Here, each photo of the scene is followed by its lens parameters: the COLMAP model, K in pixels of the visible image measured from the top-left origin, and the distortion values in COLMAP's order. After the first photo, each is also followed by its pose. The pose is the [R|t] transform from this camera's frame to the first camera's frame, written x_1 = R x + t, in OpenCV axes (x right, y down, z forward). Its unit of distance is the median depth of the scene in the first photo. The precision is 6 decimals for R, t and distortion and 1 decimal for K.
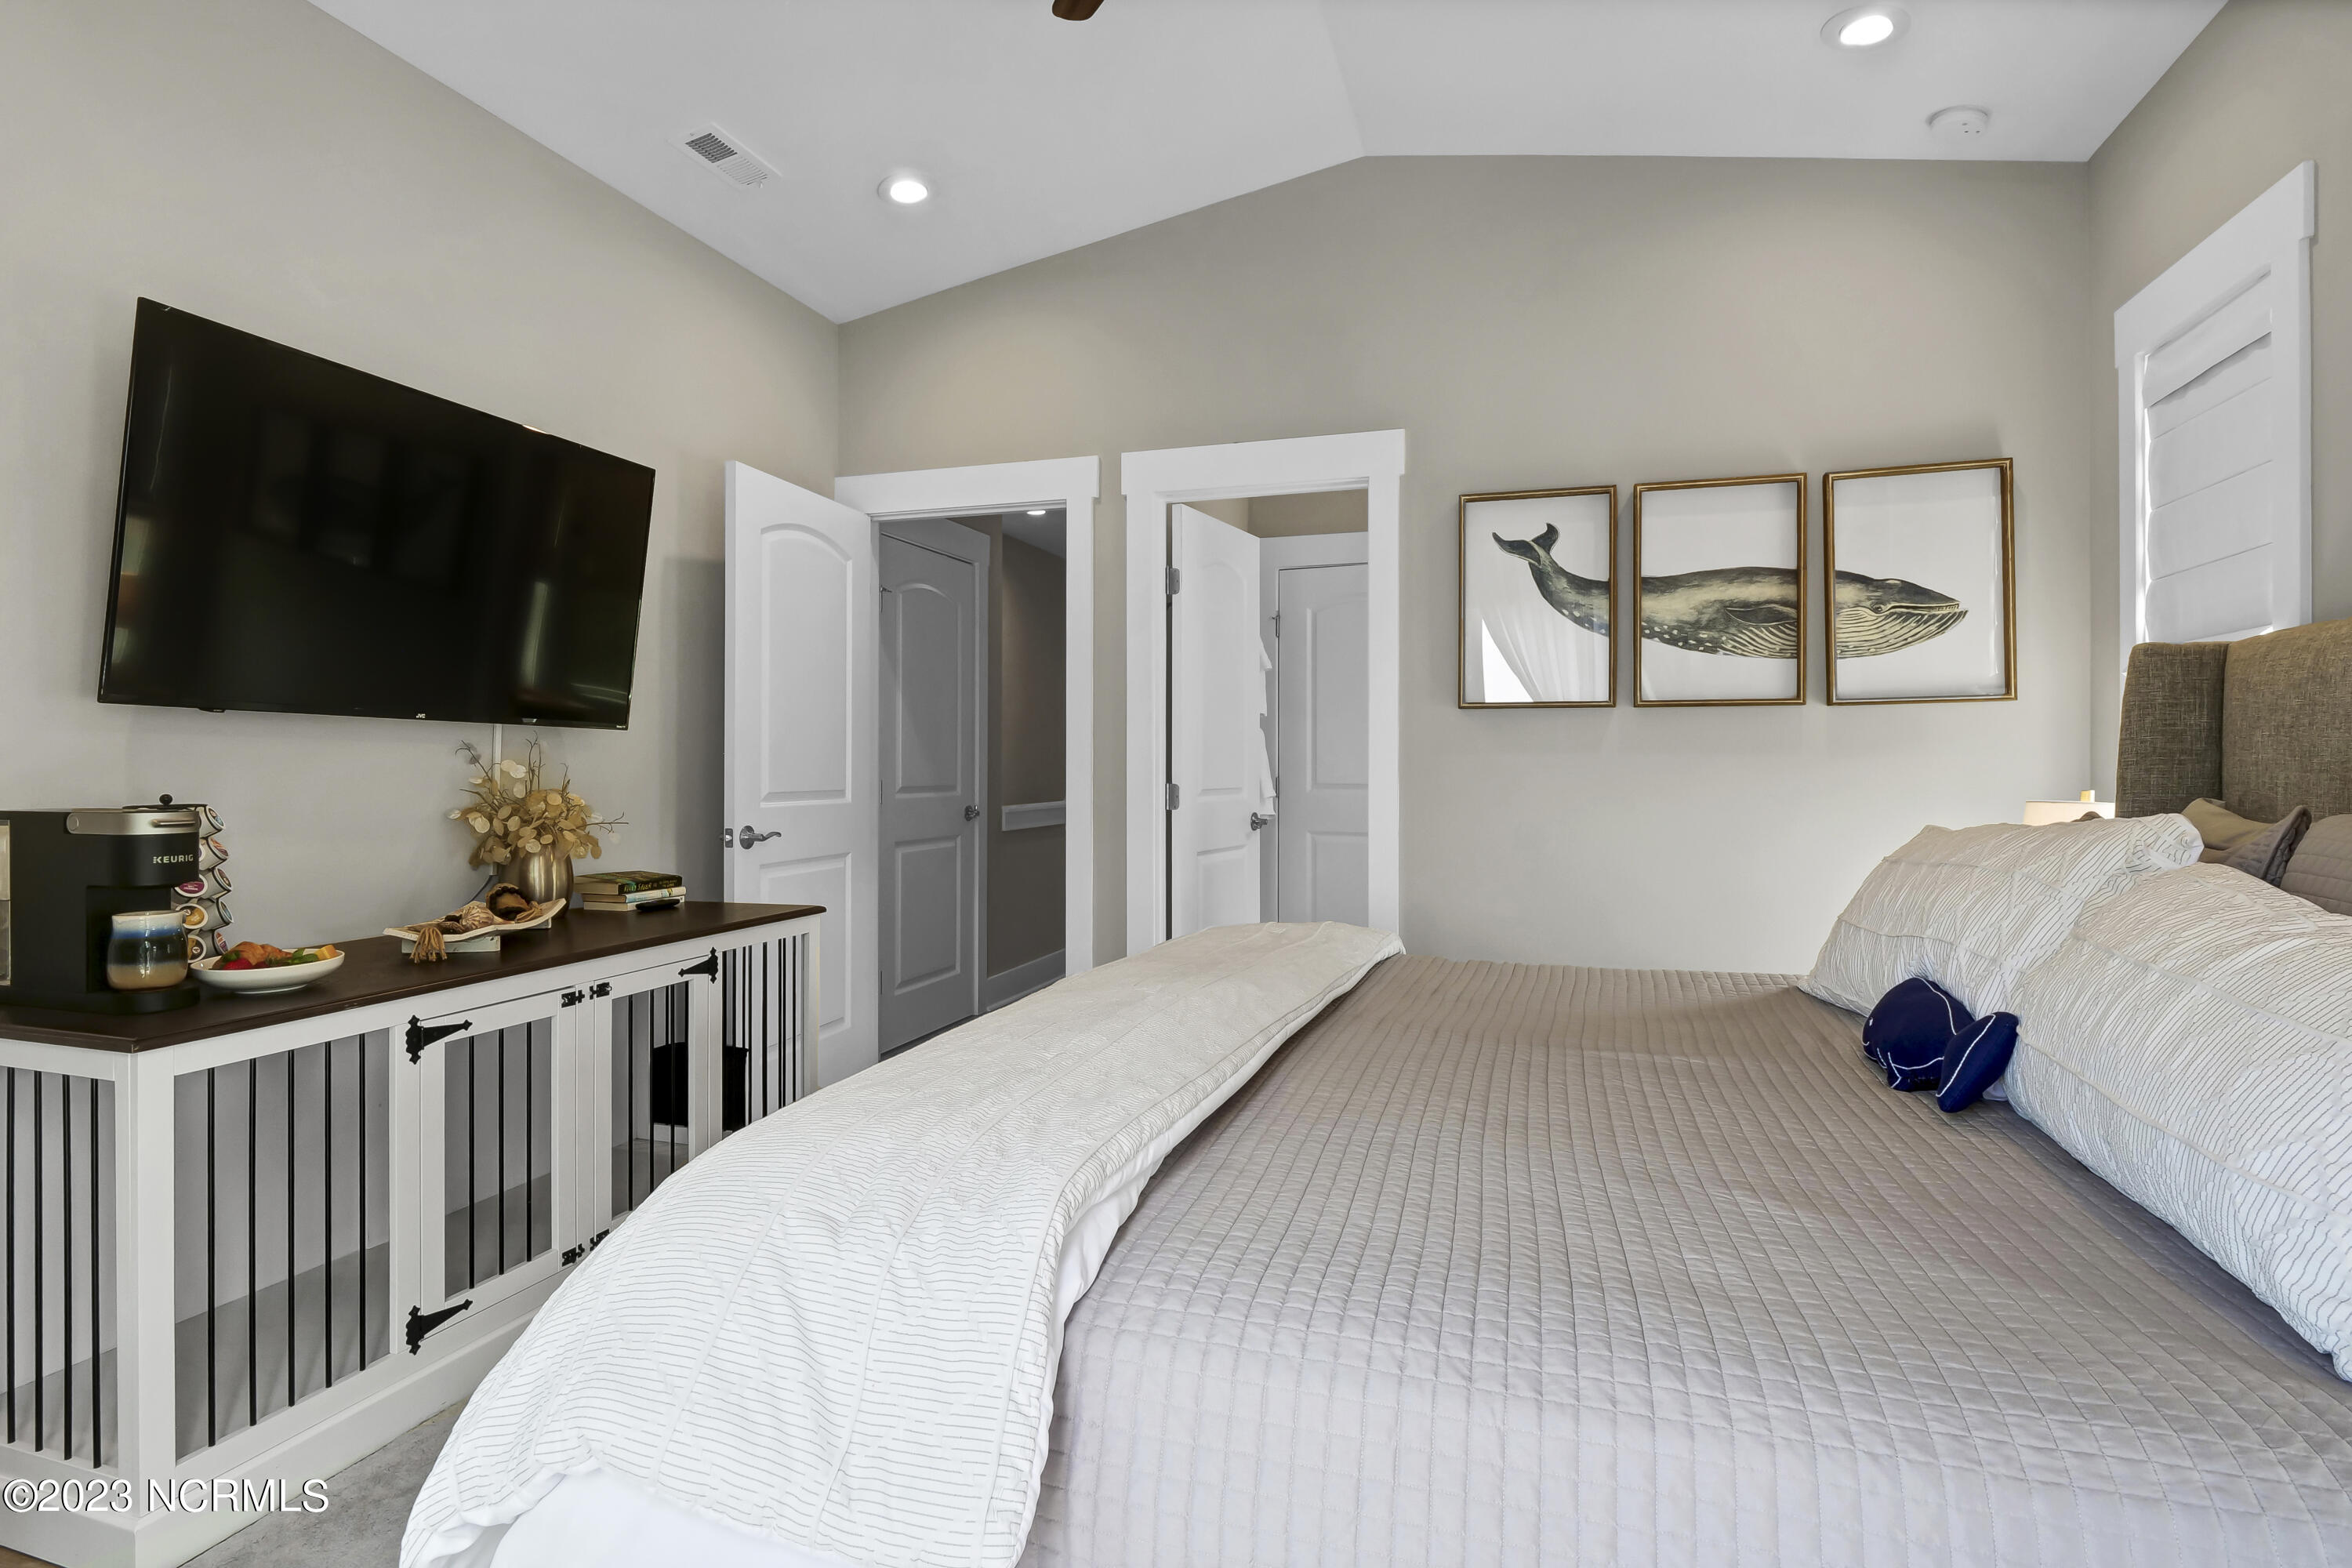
lens RADIAL K [[1181.5, 0, 1175.9], [0, 1181.5, 775.3], [0, 0, 1]] dist [-0.015165, -0.000070]
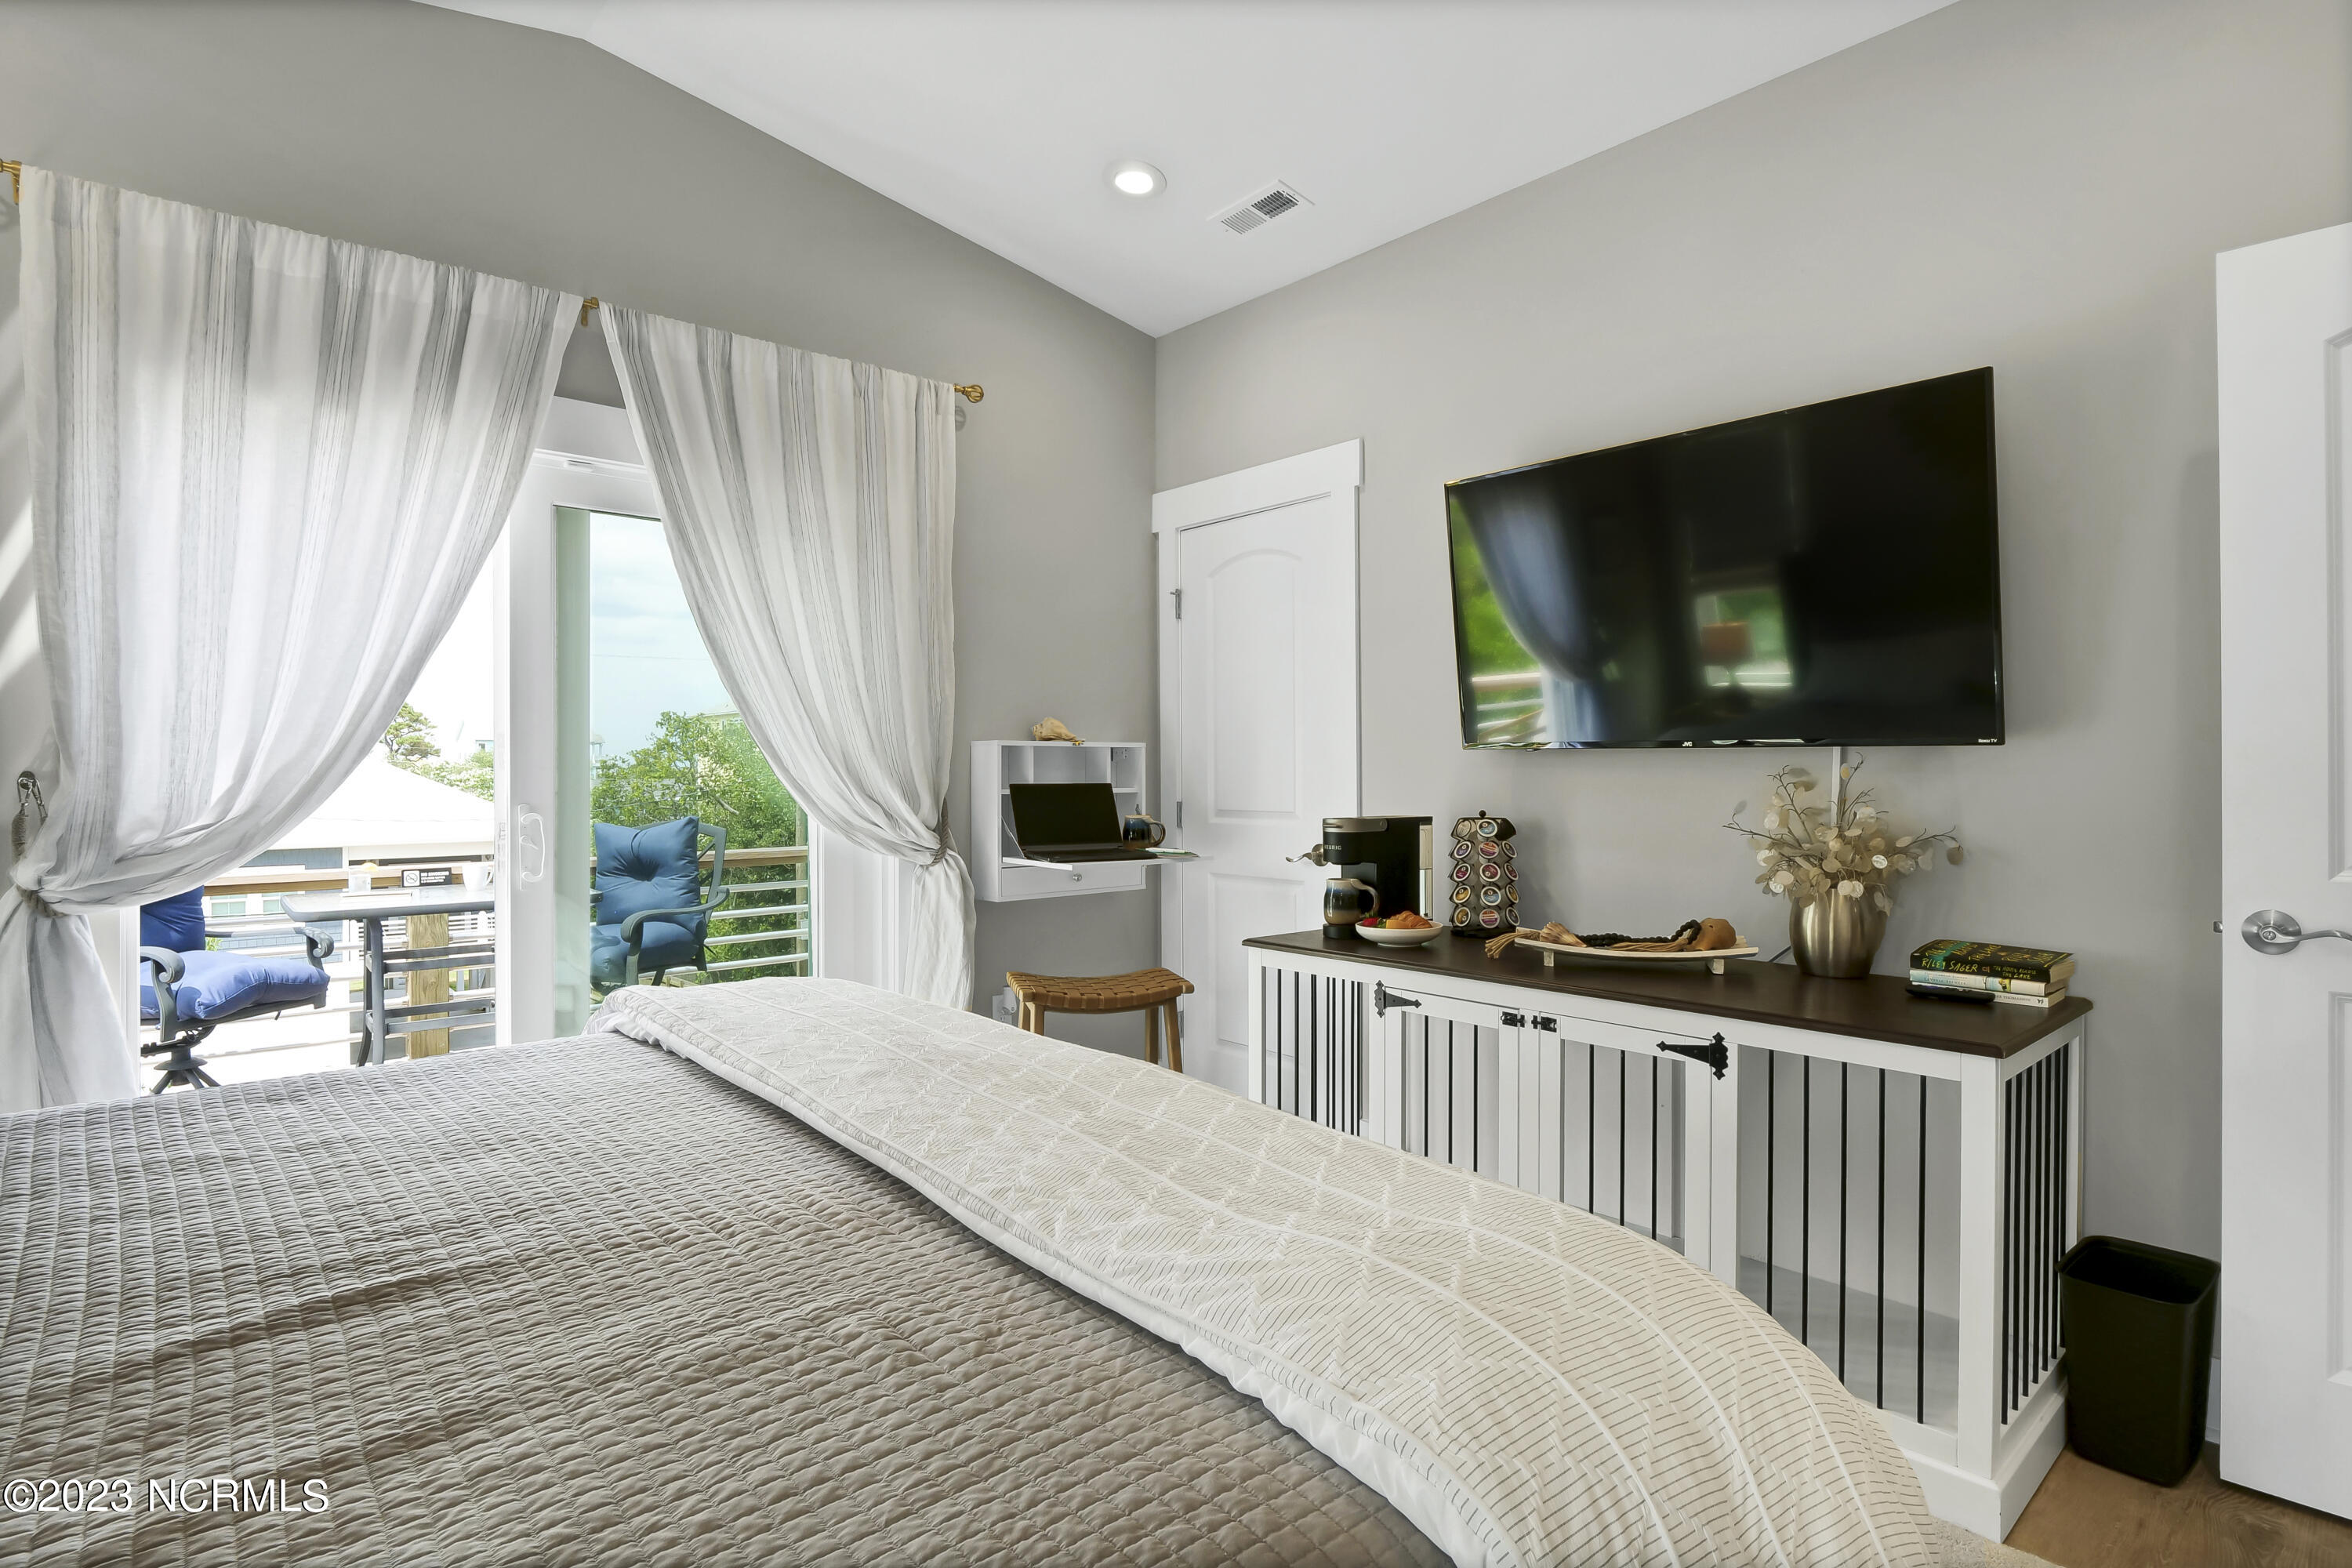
lens RADIAL K [[1181.5, 0, 1177.3], [0, 1181.5, 775.8], [0, 0, 1]] dist [-0.015165, -0.000070]
pose [[-0.522295, 0.006810, -0.852738, 0.515753], [-0.000919, 0.999963, 0.008549, -0.033499], [0.852764, 0.005249, -0.522269, 1.256643]]
